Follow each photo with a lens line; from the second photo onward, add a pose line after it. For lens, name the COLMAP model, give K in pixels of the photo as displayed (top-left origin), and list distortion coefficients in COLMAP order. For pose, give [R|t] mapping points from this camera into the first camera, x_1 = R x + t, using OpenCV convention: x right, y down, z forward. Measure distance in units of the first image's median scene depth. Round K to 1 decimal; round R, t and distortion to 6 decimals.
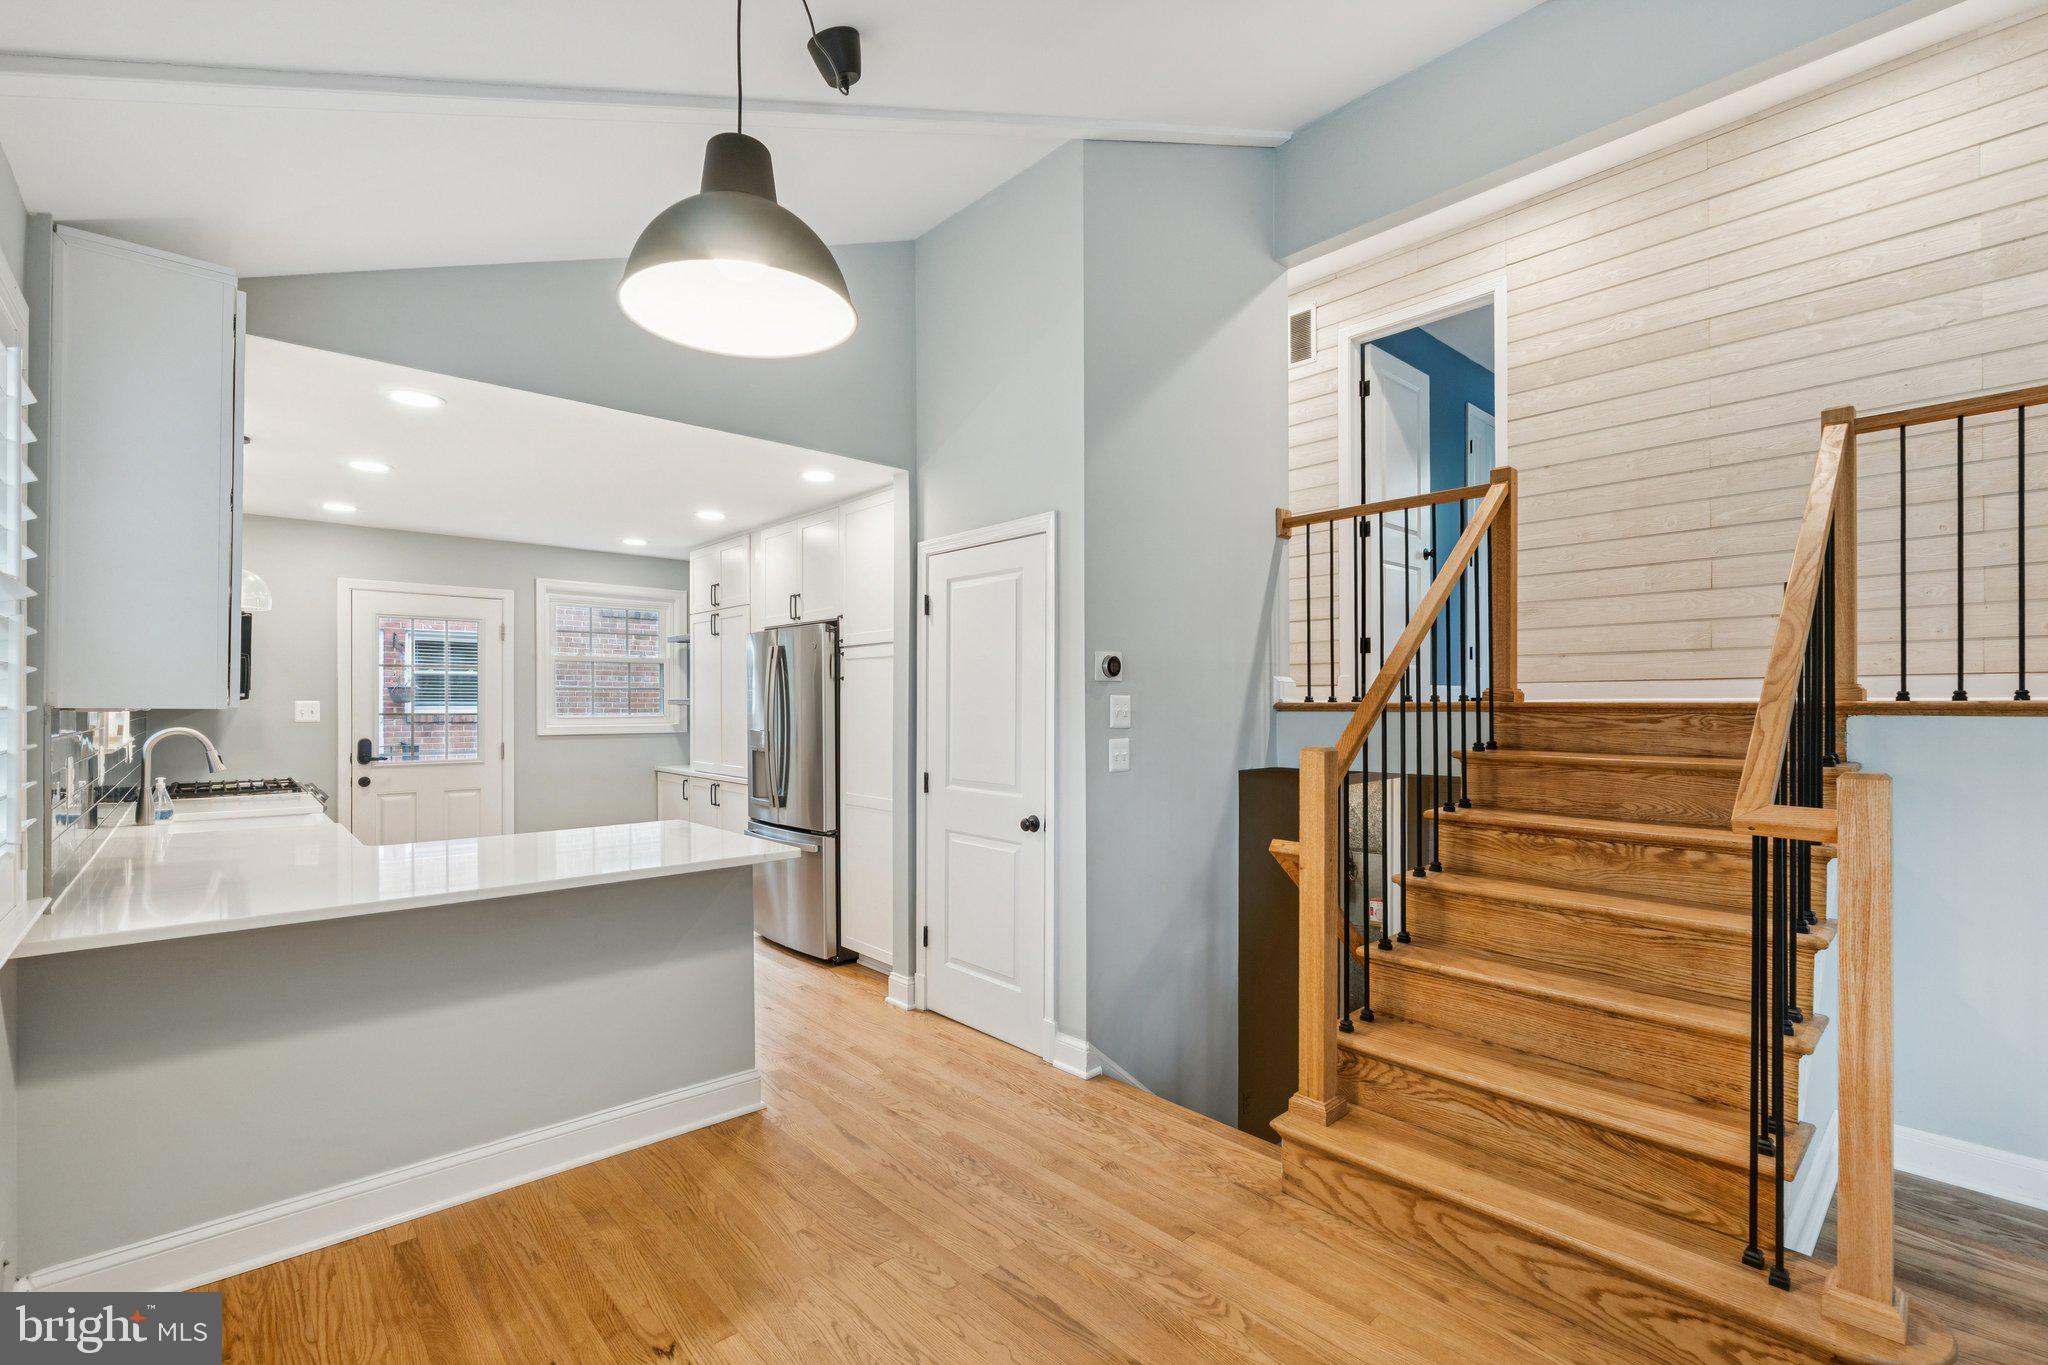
lens RADIAL K [[904.2, 0, 1020.4], [0, 904.2, 702.7], [0, 0, 1]] dist [-0.003911, -0.000315]
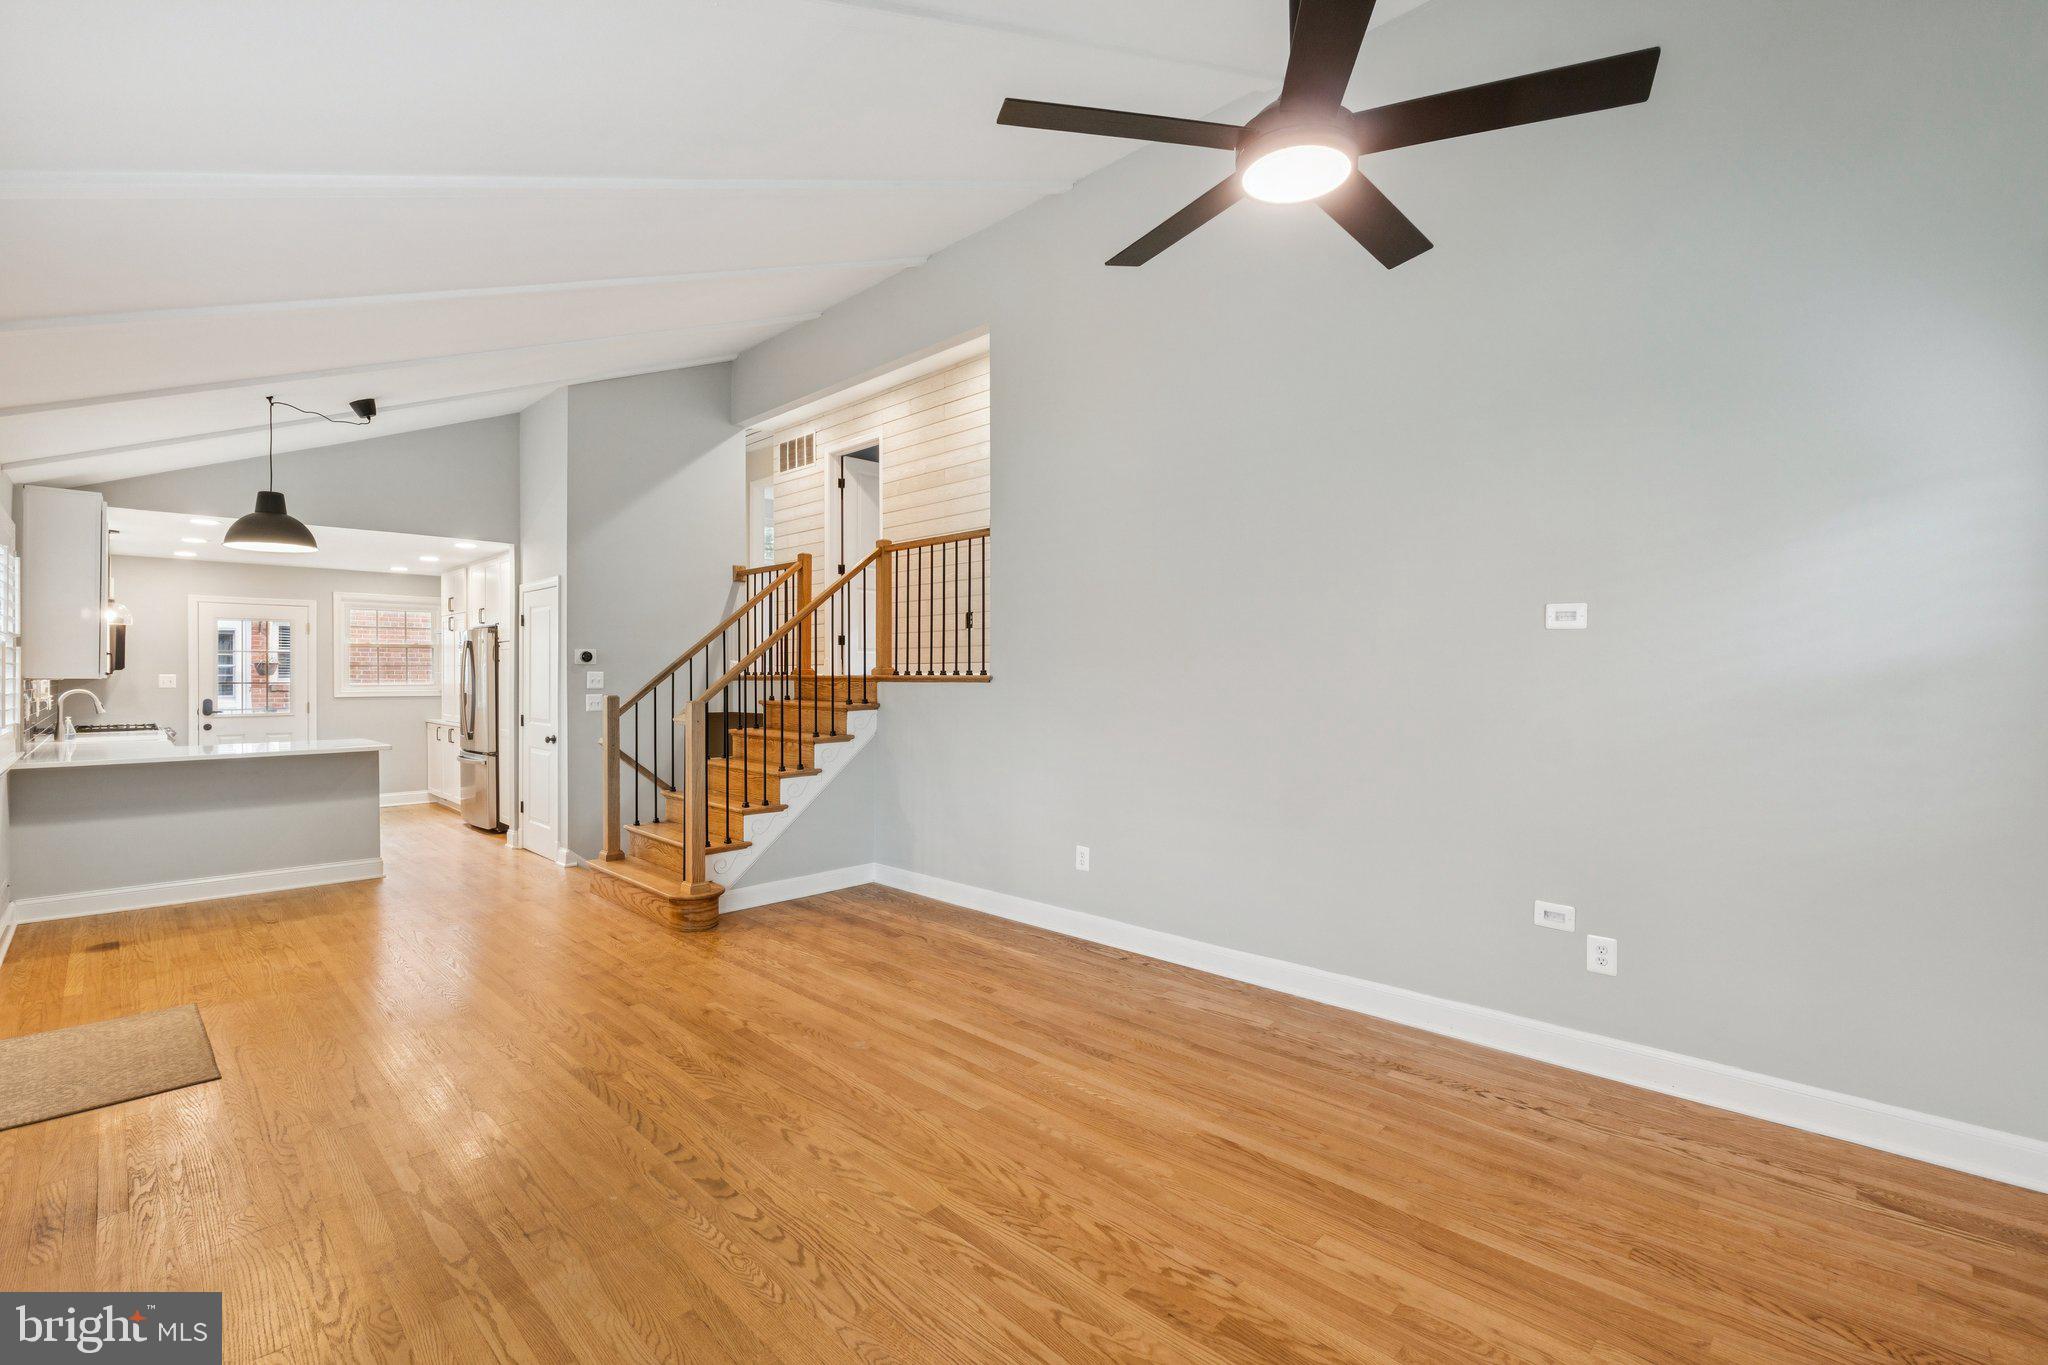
lens RADIAL K [[905.7, 0, 1020.5], [0, 905.7, 676.8], [0, 0, 1]] dist [-0.001123, -0.000048]
pose [[0.998690, -0.000172, 0.051172, 0.778848], [0.000027, 0.999996, 0.002837, -0.002945], [-0.051173, -0.002832, 0.998686, -0.823657]]
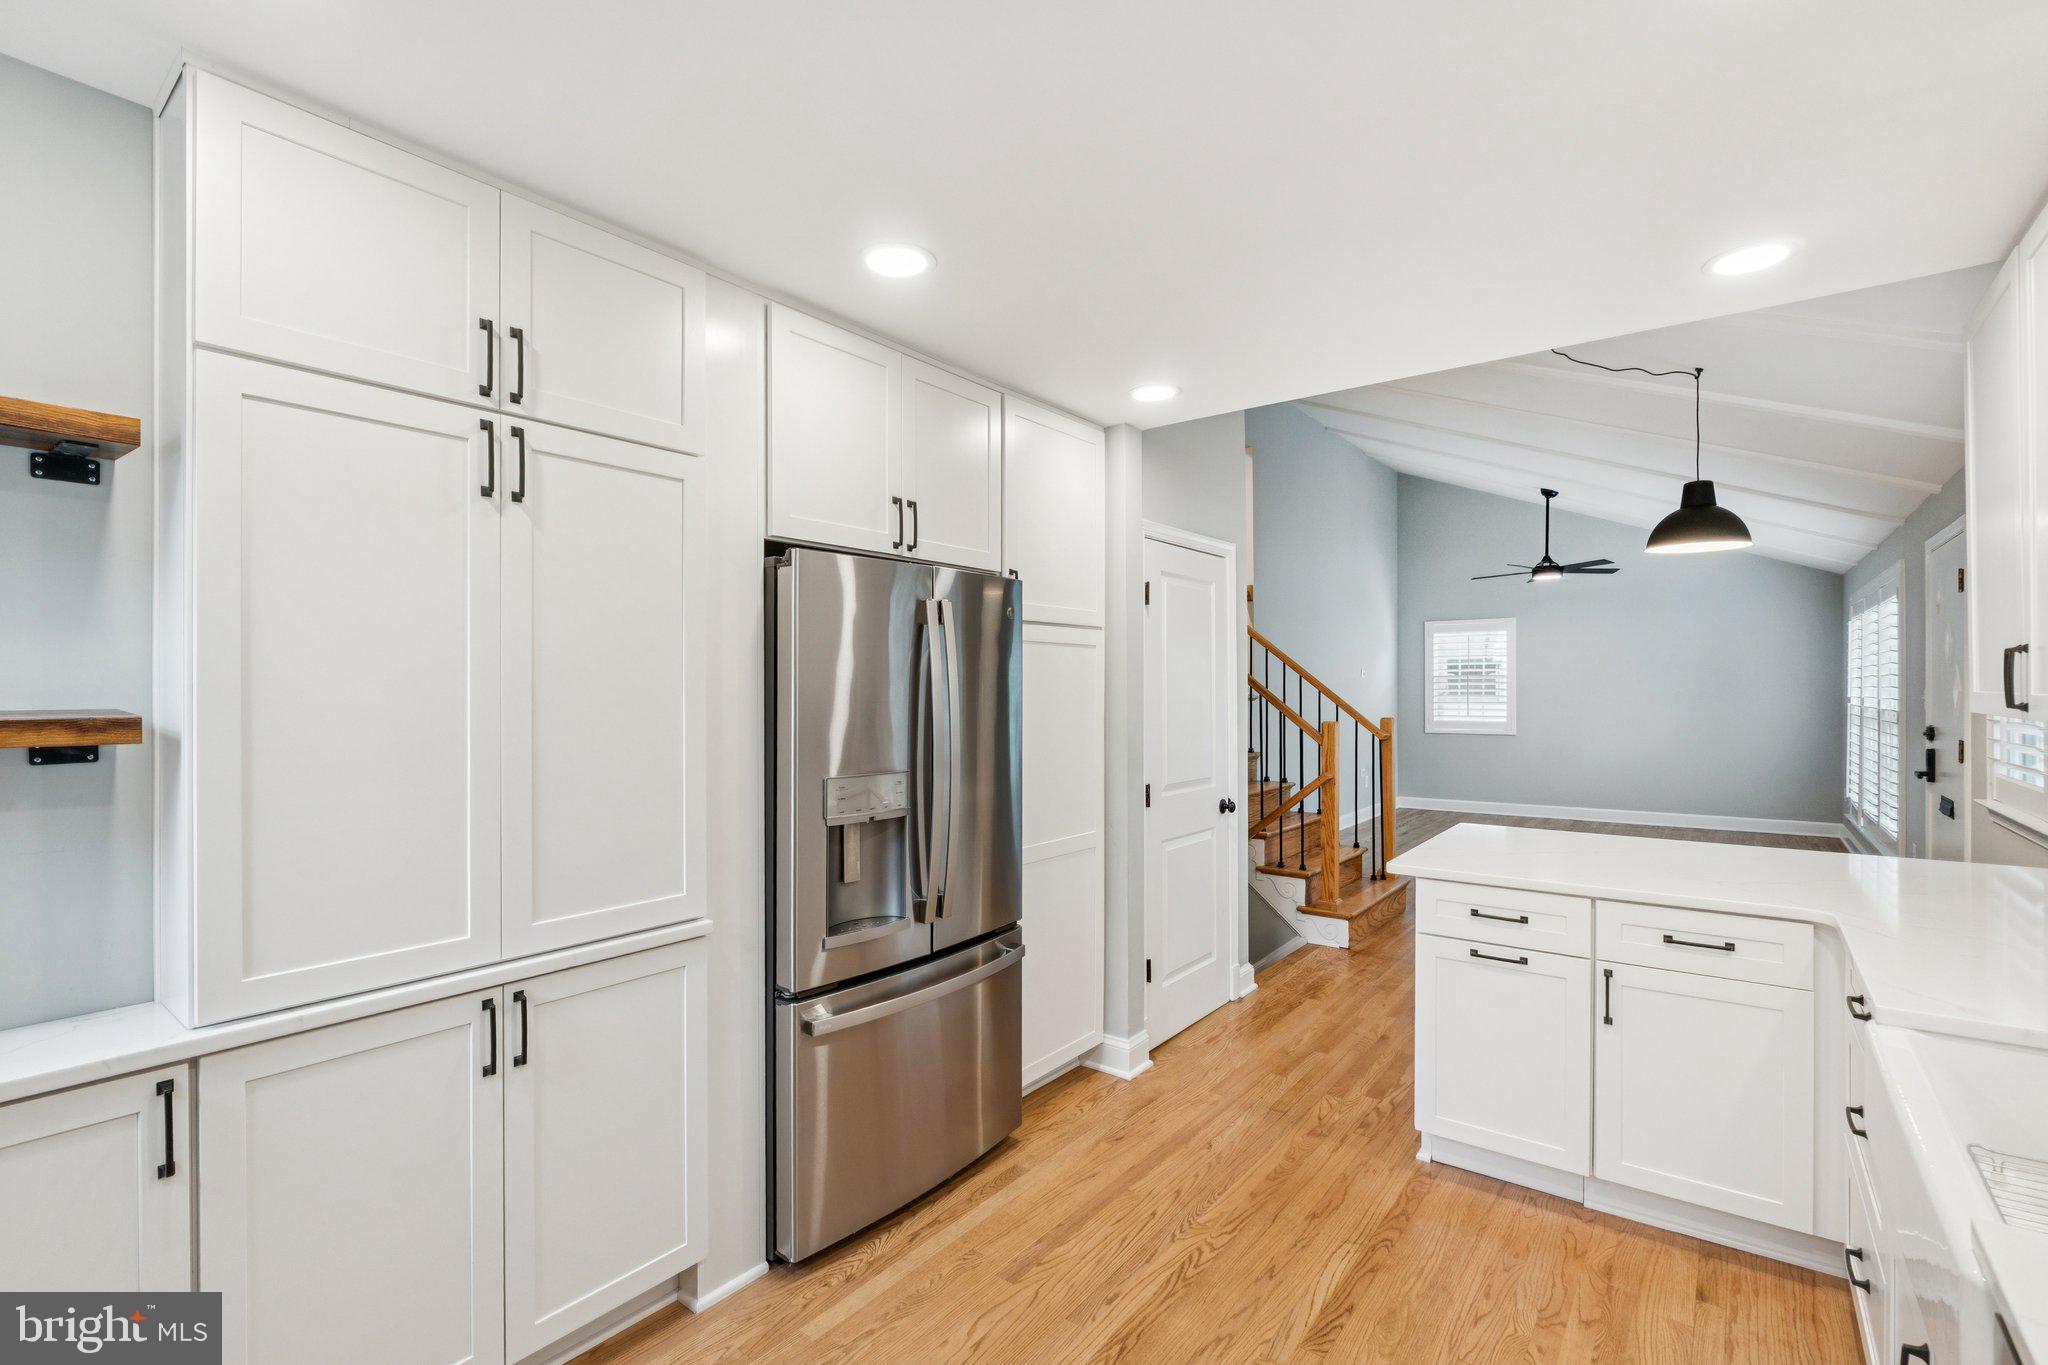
lens RADIAL K [[917.1, 0, 1034.8], [0, 917.1, 685.7], [0, 0, 1]] dist [-0.003139, -0.000214]
pose [[-0.191685, 0.002189, 0.981454, -0.950892], [0.003517, 0.999993, -0.001544, -0.016700], [-0.981450, 0.003156, -0.191692, 1.271991]]
